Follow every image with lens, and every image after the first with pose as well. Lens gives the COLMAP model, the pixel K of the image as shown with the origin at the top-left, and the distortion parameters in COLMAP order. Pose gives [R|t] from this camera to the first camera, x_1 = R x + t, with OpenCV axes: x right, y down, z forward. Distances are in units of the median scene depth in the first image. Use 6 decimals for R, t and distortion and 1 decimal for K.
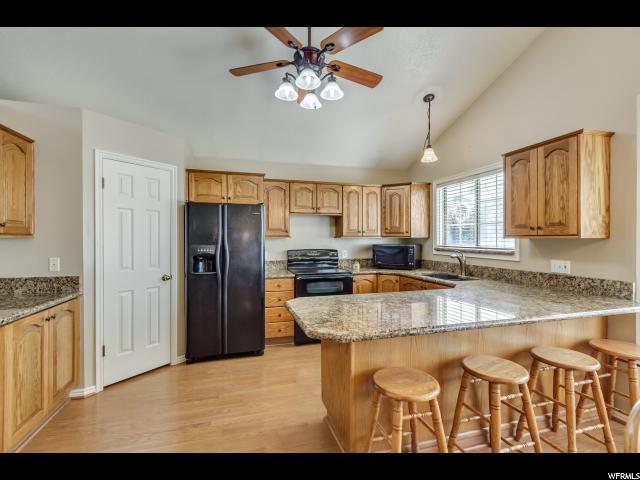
lens RADIAL K [[296.6, 0, 318.8], [0, 296.6, 239.5], [0, 0, 1]] dist [0.005112, 0.000358]
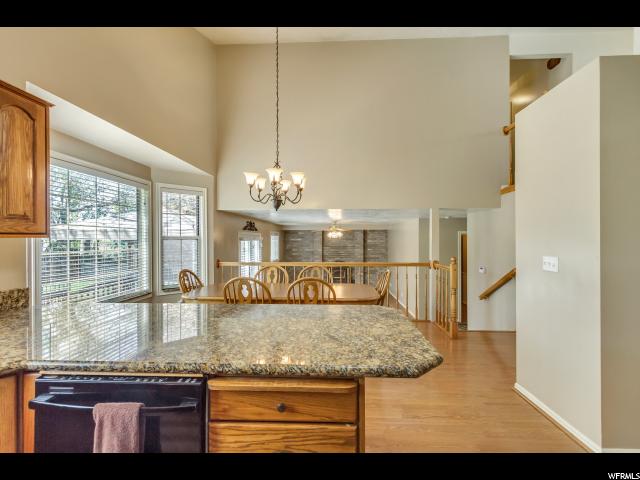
lens RADIAL K [[296.6, 0, 321.5], [0, 296.6, 239.7], [0, 0, 1]] dist [0.005112, 0.000358]
pose [[-0.950155, 0.000222, 0.311776, -0.039953], [0.001941, 0.999985, 0.005203, -0.001388], [-0.311770, 0.005549, -0.950141, 0.867560]]
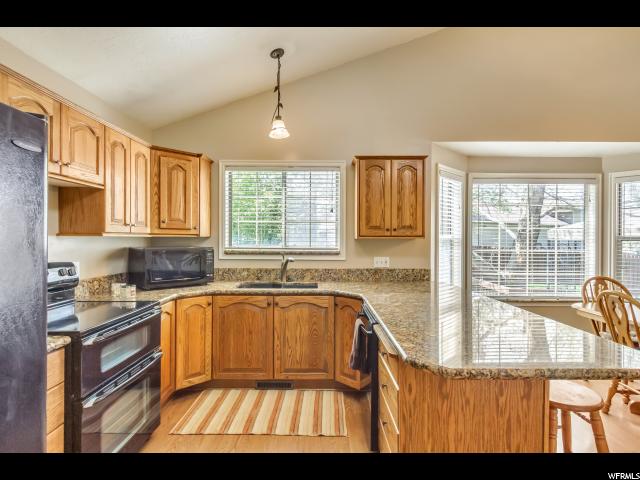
lens RADIAL K [[336.1, 0, 321.3], [0, 336.1, 239.6], [0, 0, 1]] dist [-0.002654, 0.000039]
pose [[0.279843, -0.003052, 0.960041, -0.377551], [-0.002391, 0.999990, 0.003876, -0.002968], [-0.960043, -0.003380, 0.279833, 0.578269]]
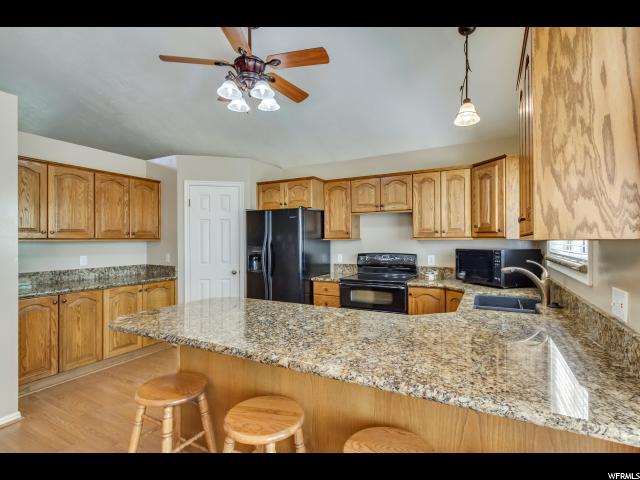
lens RADIAL K [[317.6, 0, 321.9], [0, 317.6, 238.7], [0, 0, 1]] dist [0.003120, 0.000139]
pose [[0.713338, -0.007736, -0.700777, 0.564489], [0.000564, 0.999945, -0.010464, 0.000964], [0.700819, 0.007069, 0.713304, 0.243581]]
